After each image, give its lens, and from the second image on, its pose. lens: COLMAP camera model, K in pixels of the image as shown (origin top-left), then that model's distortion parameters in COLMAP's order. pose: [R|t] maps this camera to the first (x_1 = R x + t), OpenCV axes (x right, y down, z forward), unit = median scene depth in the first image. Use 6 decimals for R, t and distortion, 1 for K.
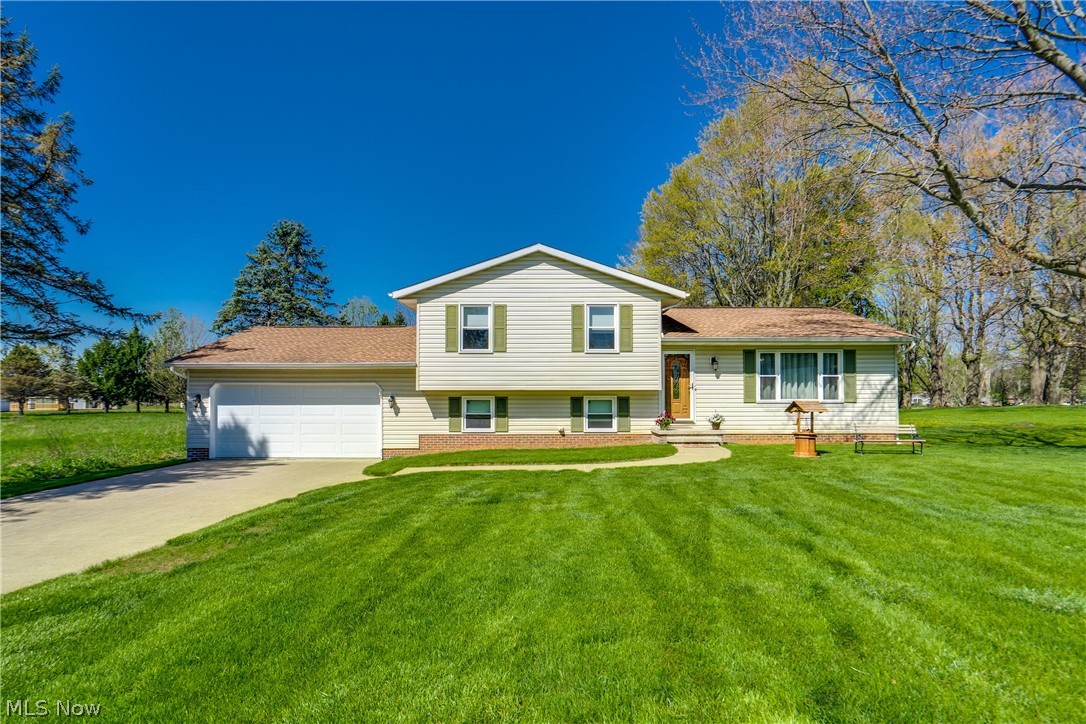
lens RADIAL K [[461.1, 0, 543.2], [0, 461.1, 371.6], [0, 0, 1]] dist [-0.001172, 0.000343]
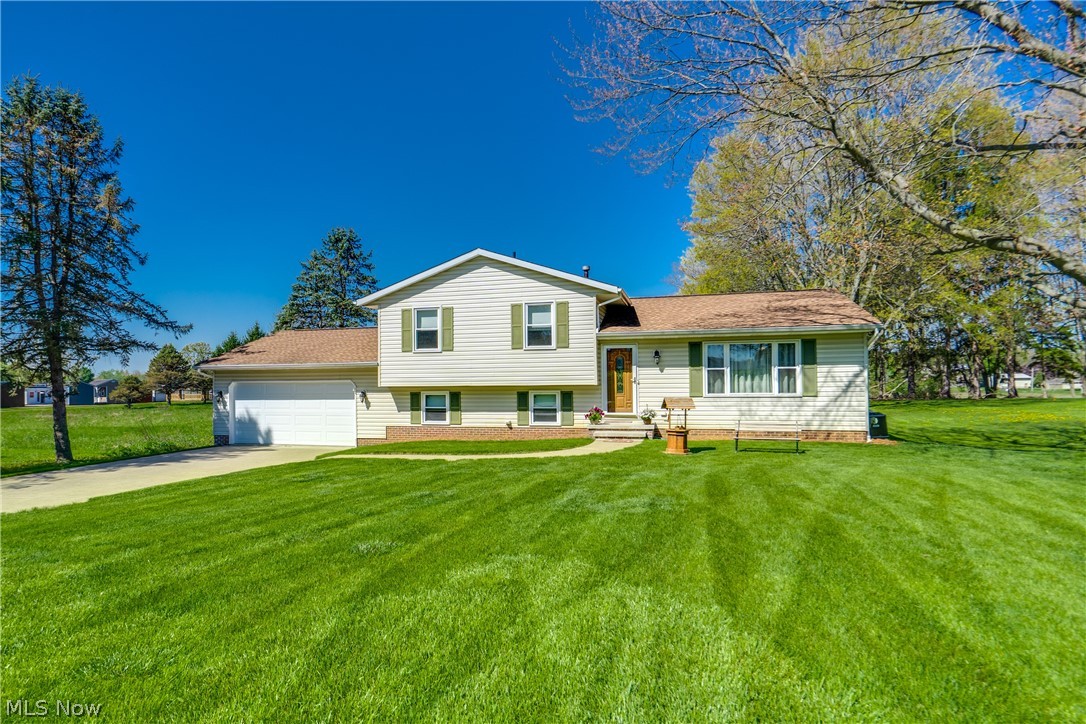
lens RADIAL K [[493.3, 0, 543.0], [0, 493.3, 362.0], [0, 0, 1]] dist [-0.001967, -0.000414]
pose [[0.975359, -0.017773, -0.219905, 0.366697], [0.019782, 0.999780, 0.006933, -0.019244], [0.219733, -0.011113, 0.975497, -0.079494]]
